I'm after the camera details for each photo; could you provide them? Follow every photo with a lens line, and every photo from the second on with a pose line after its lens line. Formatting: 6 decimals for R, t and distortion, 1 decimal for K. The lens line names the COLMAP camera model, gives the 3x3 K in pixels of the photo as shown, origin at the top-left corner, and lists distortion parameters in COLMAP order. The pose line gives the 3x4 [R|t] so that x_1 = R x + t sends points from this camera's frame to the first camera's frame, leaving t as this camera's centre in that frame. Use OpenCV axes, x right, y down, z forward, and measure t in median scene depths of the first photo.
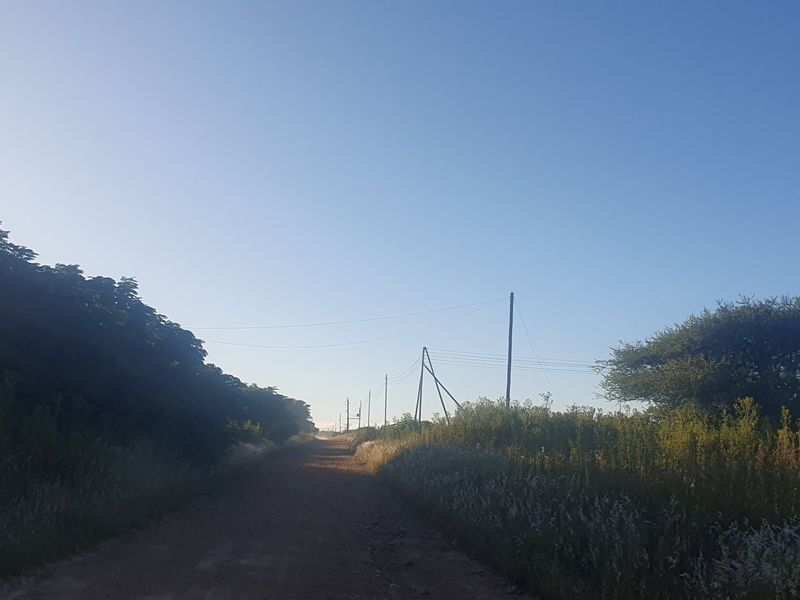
lens RADIAL K [[438.0, 0, 400.0], [0, 438.0, 300.0], [0, 0, 1]] dist [-0.000126, -0.000459]
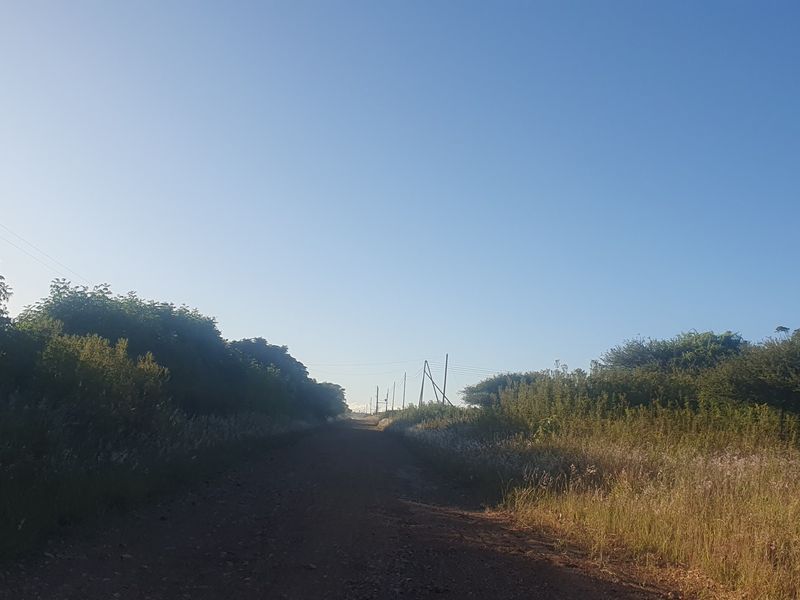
lens RADIAL K [[438.0, 0, 400.0], [0, 438.0, 300.0], [0, 0, 1]] dist [-0.000126, -0.000459]
pose [[0.996846, 0.026276, -0.074879, 0.078246], [-0.023748, 0.999124, 0.034461, -0.160328], [0.075719, -0.032574, 0.996597, -0.546811]]
